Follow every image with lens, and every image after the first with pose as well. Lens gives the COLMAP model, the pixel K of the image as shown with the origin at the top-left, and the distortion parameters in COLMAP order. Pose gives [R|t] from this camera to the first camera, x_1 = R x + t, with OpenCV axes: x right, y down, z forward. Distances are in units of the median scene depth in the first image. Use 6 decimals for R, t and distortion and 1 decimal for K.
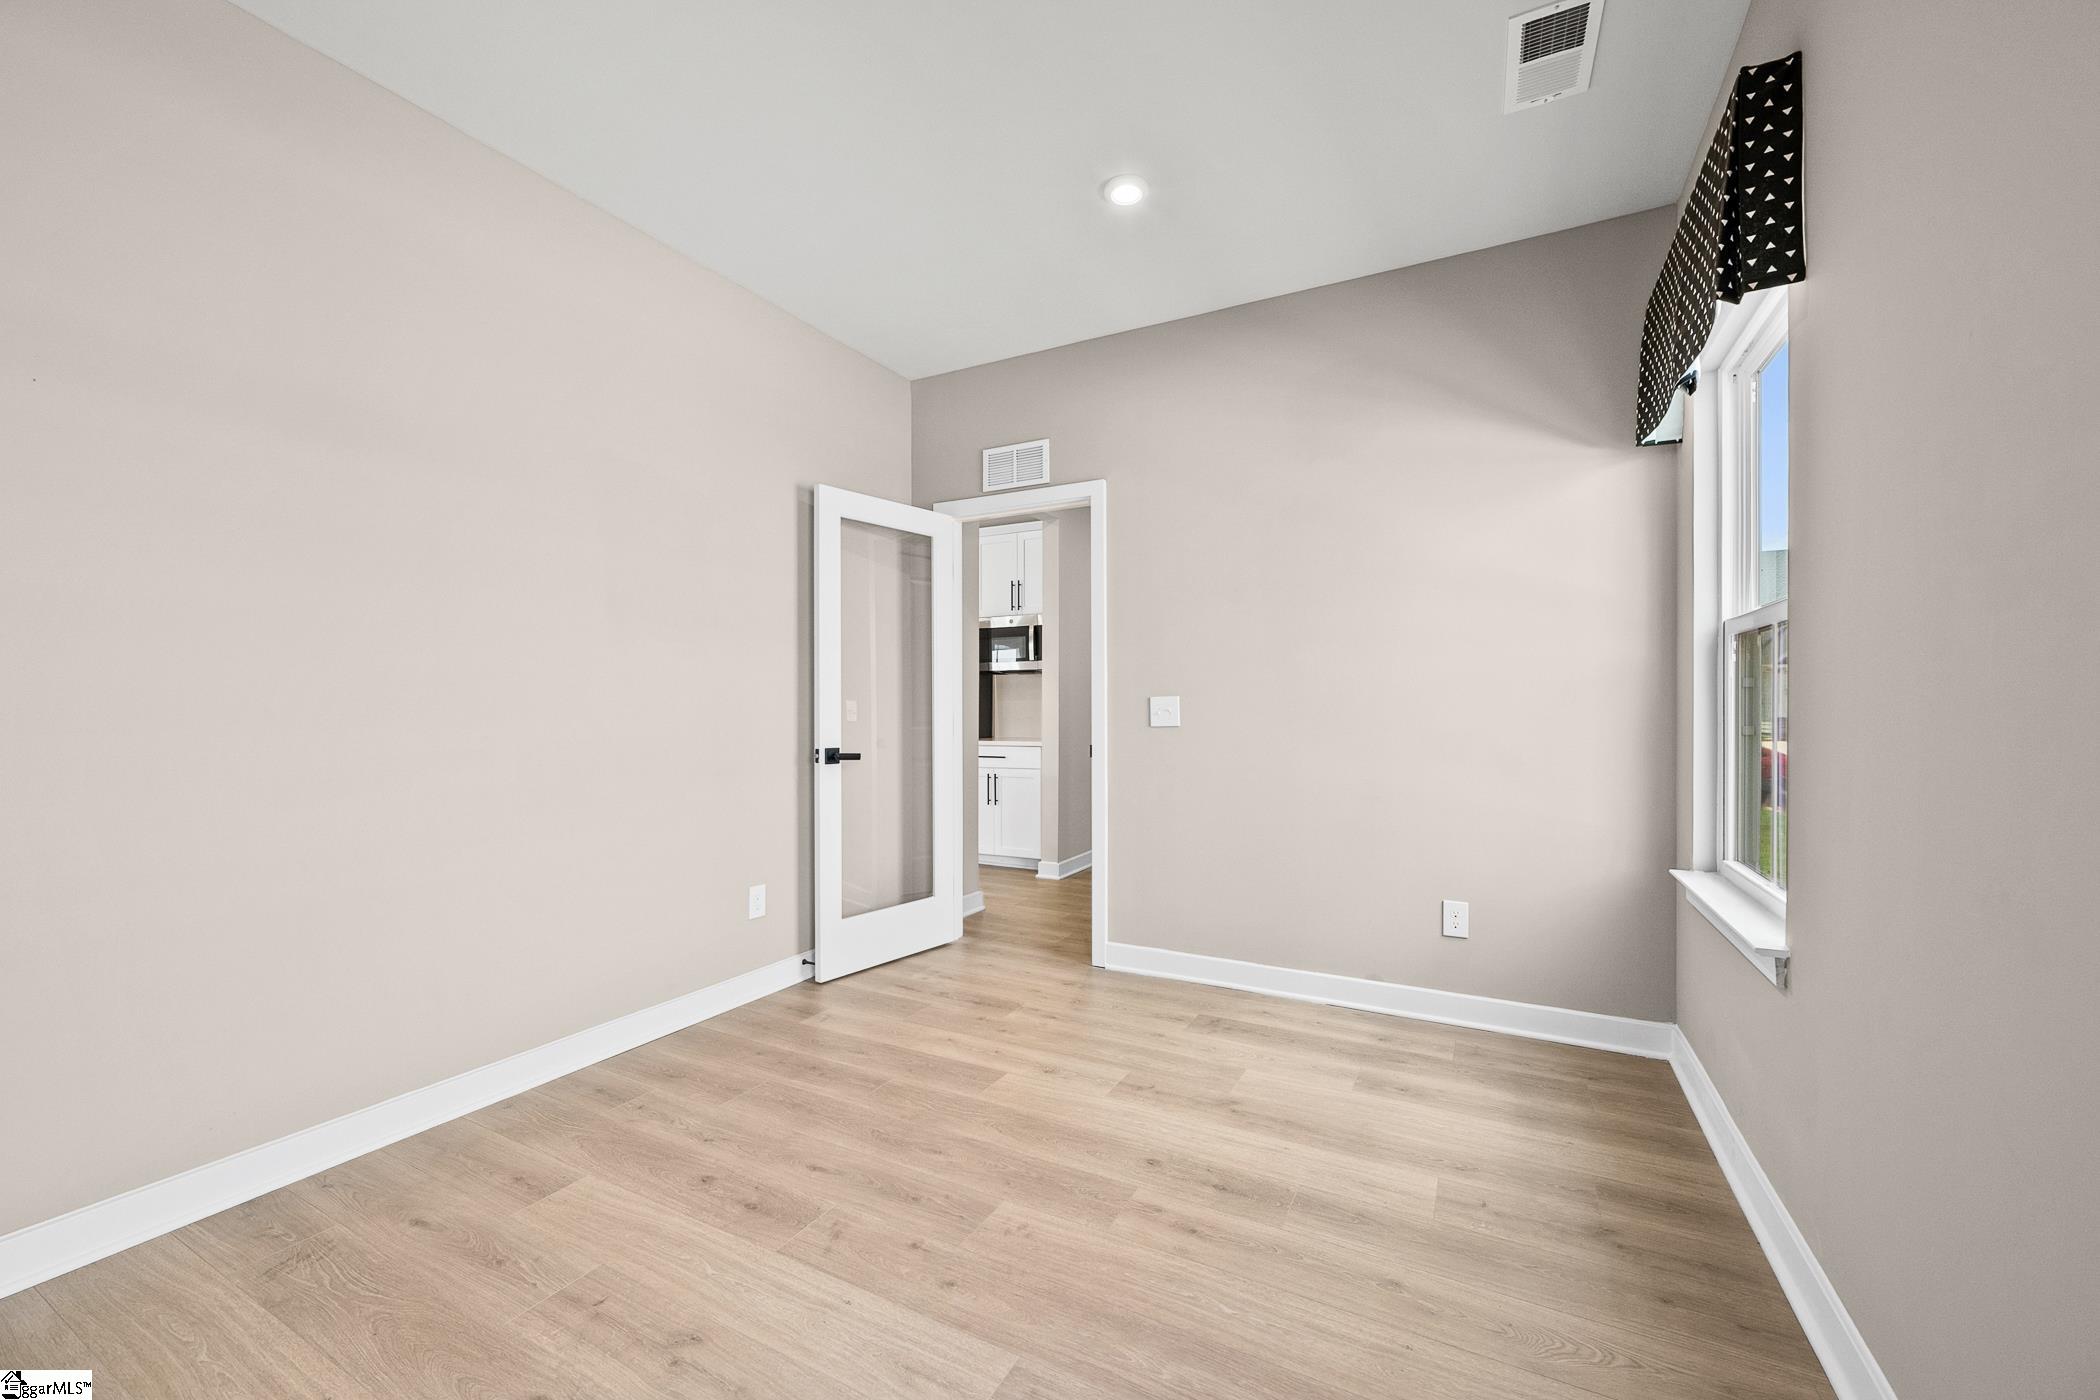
lens RADIAL K [[830.1, 0, 1050.0], [0, 830.1, 700.0], [0, 0, 1]] dist [0.000518, 0.000099]
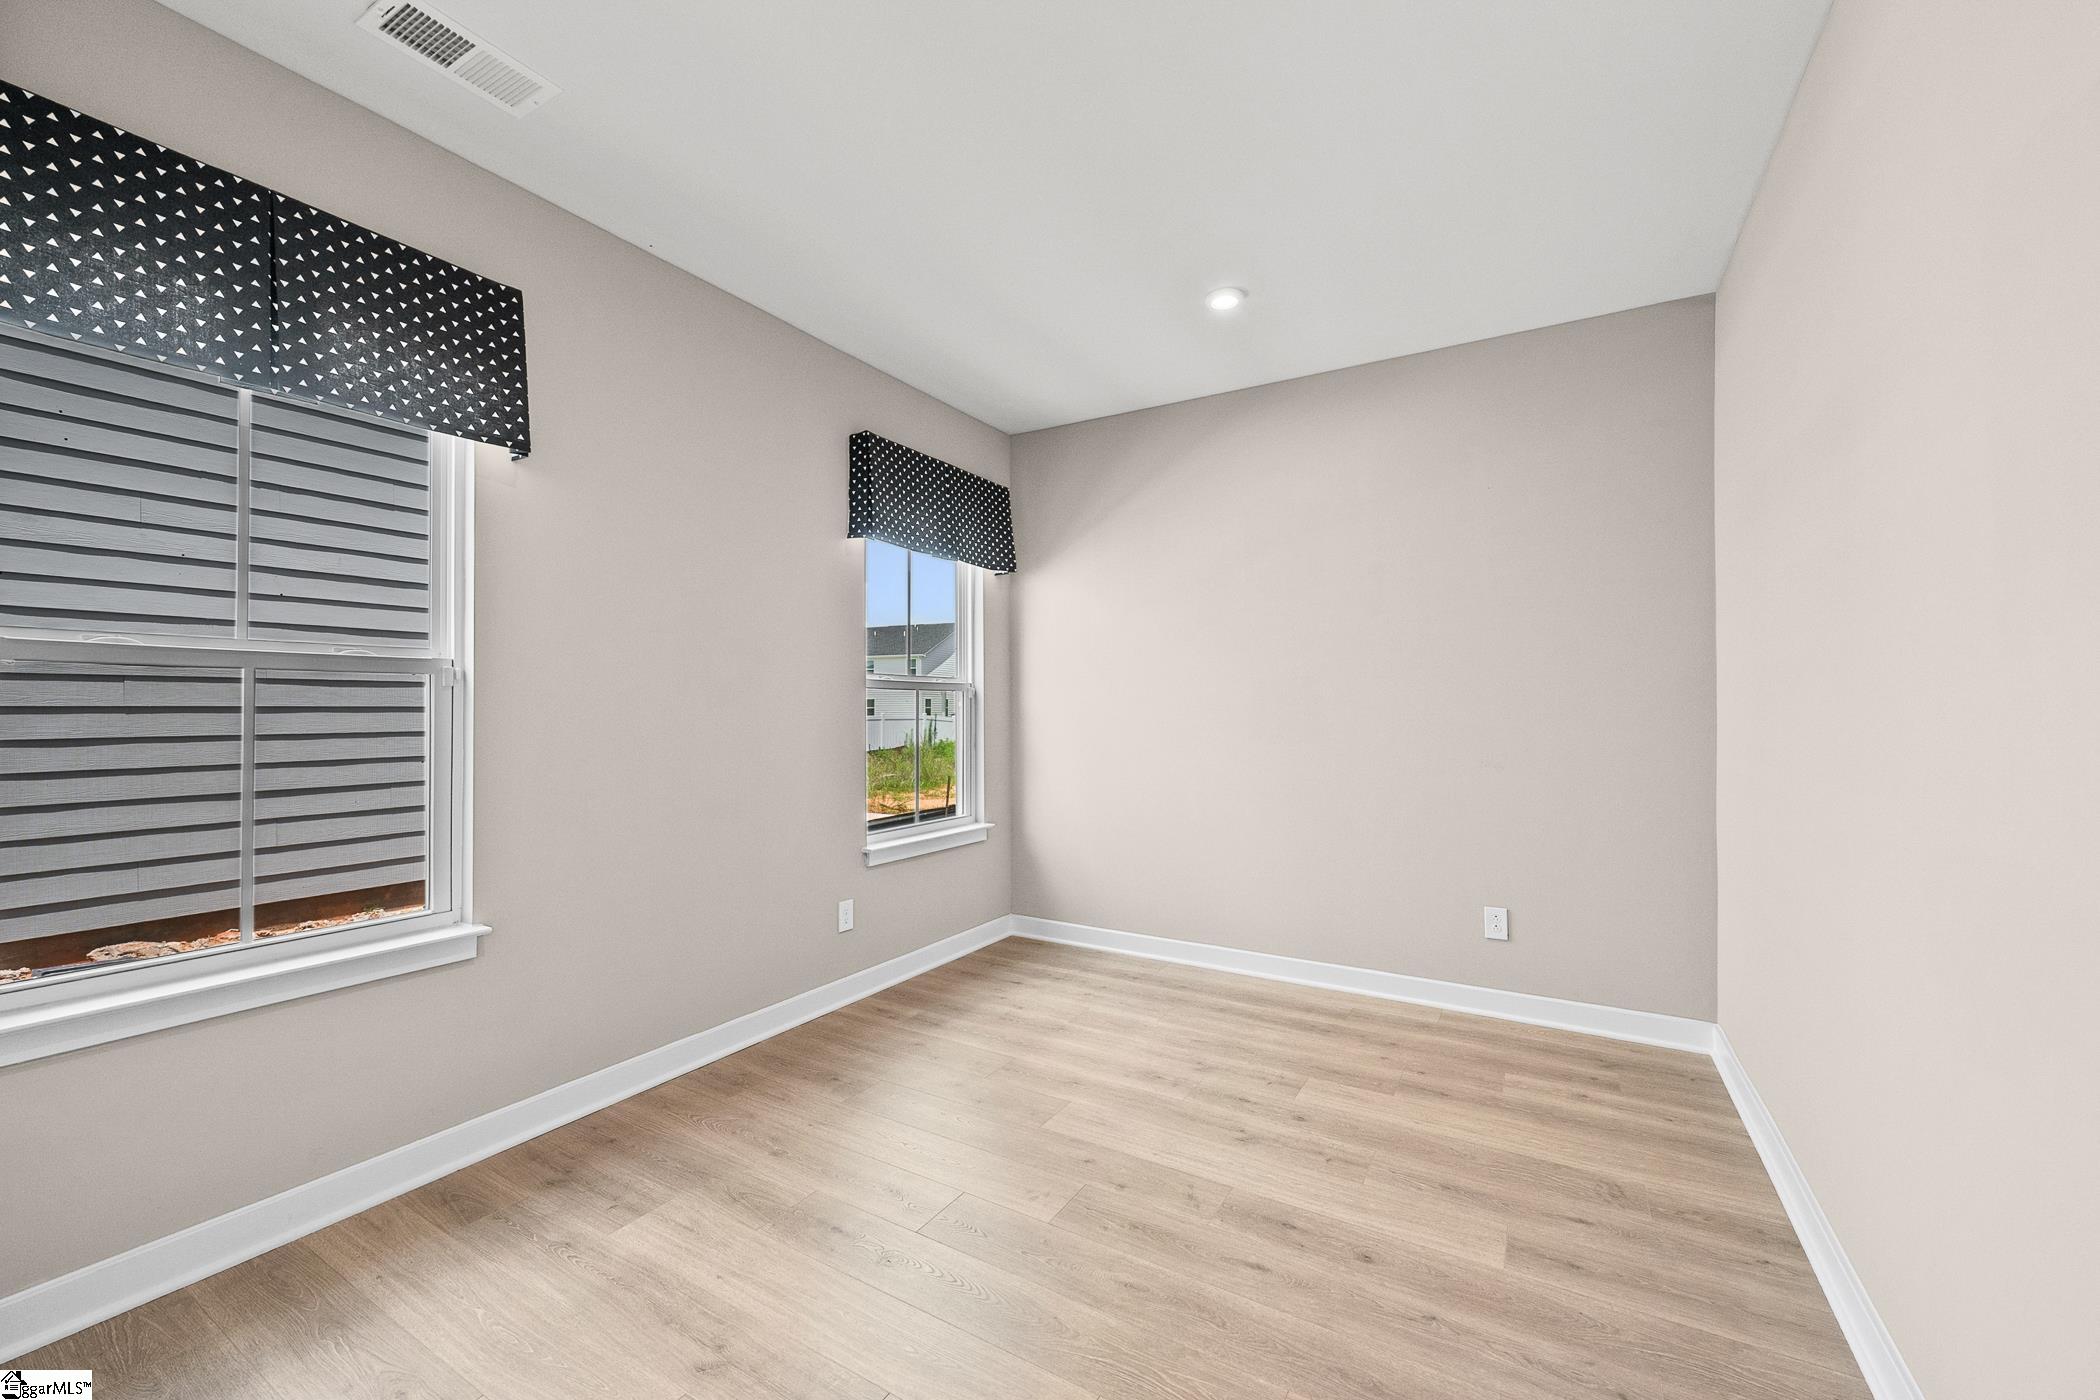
lens RADIAL K [[830.1, 0, 1050.0], [0, 830.1, 700.0], [0, 0, 1]] dist [0.000518, 0.000099]
pose [[-0.998923, 0.001622, 0.046378, -0.107036], [0.000682, 0.999794, -0.020264, -0.038965], [-0.046401, -0.020210, -0.998718, 2.095987]]
